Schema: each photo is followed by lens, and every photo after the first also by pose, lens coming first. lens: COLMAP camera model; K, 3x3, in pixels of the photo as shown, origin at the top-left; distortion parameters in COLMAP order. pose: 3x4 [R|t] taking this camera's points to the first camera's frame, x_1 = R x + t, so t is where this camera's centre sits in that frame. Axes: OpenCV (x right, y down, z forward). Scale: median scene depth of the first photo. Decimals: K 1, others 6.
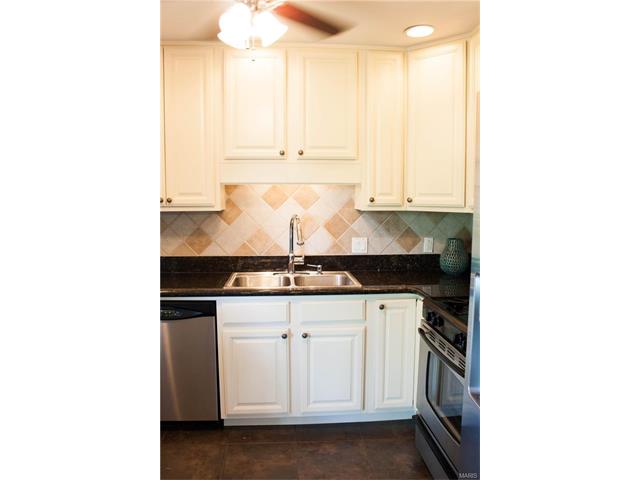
lens RADIAL K [[431.8, 0, 320.0], [0, 431.8, 240.0], [0, 0, 1]] dist [-0.112465, 0.000646]
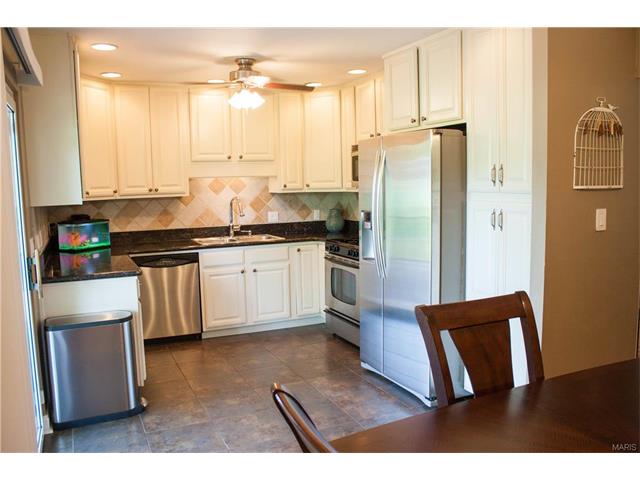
lens RADIAL K [[529.5, 0, 320.0], [0, 529.5, 240.0], [0, 0, 1]] dist [-0.083873, 0.007270]
pose [[0.941826, -0.060797, 0.330557, -0.381837], [0.059468, 0.998130, 0.014141, 0.079184], [-0.330799, 0.006339, 0.943680, -0.810332]]
